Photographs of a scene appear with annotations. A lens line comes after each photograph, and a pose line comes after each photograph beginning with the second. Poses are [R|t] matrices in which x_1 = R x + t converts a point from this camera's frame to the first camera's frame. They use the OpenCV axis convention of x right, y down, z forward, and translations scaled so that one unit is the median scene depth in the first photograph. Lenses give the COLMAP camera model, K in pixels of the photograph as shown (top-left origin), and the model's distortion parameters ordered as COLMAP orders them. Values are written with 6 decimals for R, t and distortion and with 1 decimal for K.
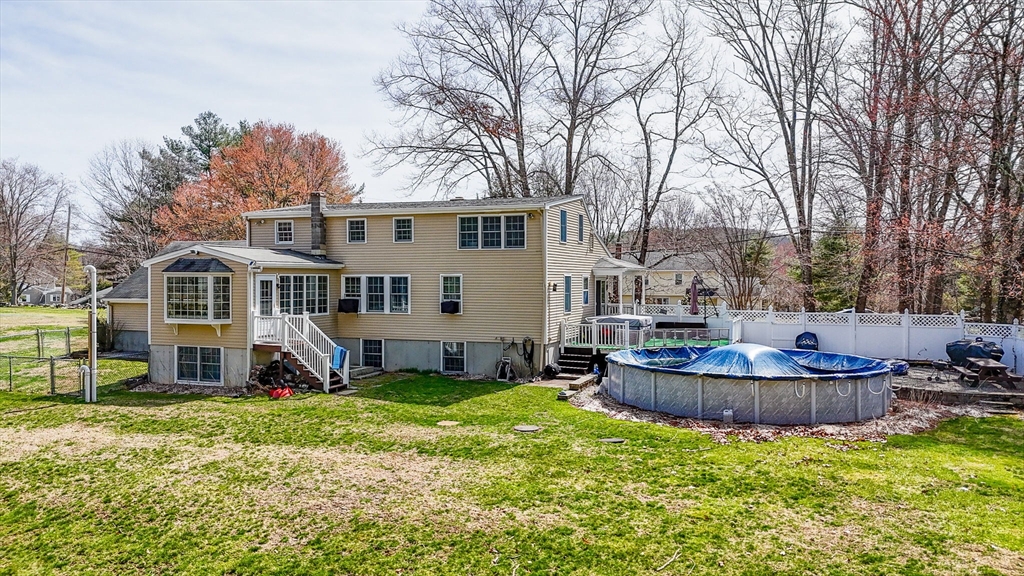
lens RADIAL K [[749.3, 0, 512.0], [0, 749.3, 288.0], [0, 0, 1]] dist [0.088525, -0.103902]
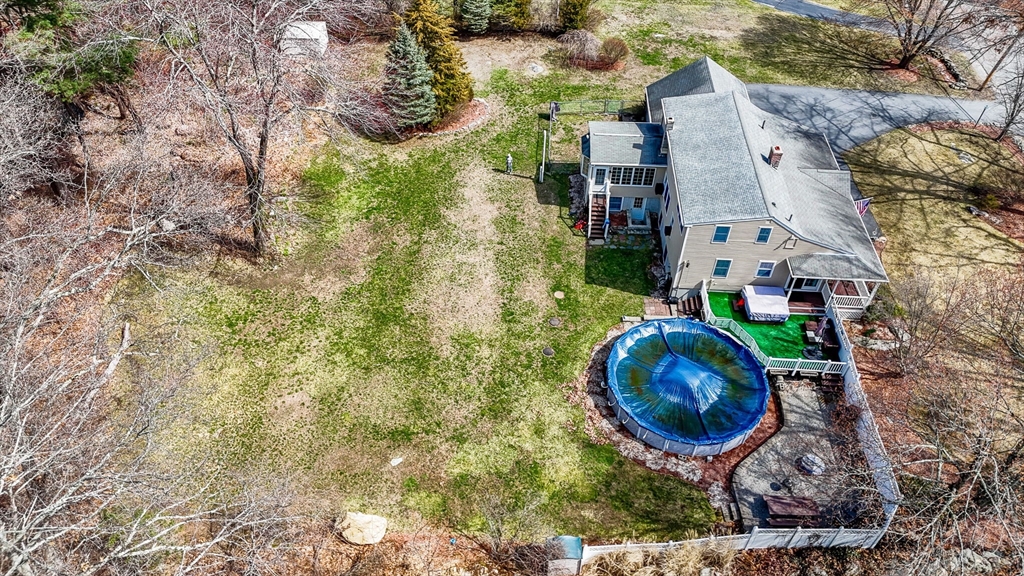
lens RADIAL K [[749.3, 0, 512.0], [0, 749.3, 288.0], [0, 0, 1]] dist [0.088525, -0.103902]
pose [[0.321267, 0.669804, -0.669440, 1.027333], [-0.032970, 0.714397, 0.698963, -1.057727], [0.946414, -0.202482, 0.251596, 0.213609]]
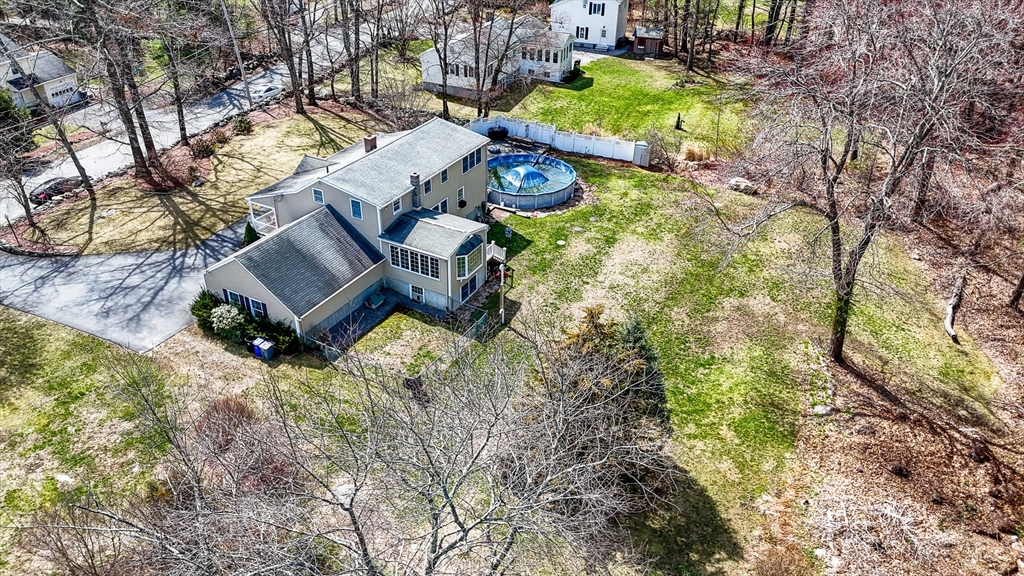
lens RADIAL K [[749.3, 0, 512.0], [0, 749.3, 288.0], [0, 0, 1]] dist [0.088525, -0.103902]
pose [[0.122368, -0.534745, 0.836106, -1.815735], [-0.002573, 0.842264, 0.539060, -0.841239], [-0.992481, -0.068115, 0.101690, 0.655876]]
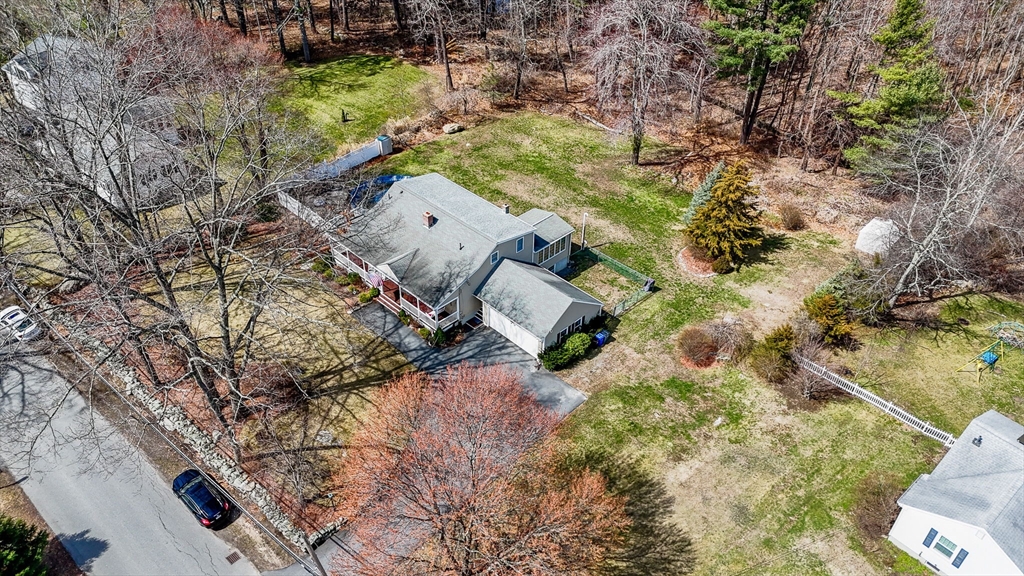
lens RADIAL K [[749.3, 0, 512.0], [0, 749.3, 288.0], [0, 0, 1]] dist [0.088525, -0.103902]
pose [[-0.916556, -0.266423, 0.298234, -1.046375], [-0.023067, 0.779739, 0.625679, -1.384981], [-0.399241, 0.566591, -0.720820, 2.878500]]
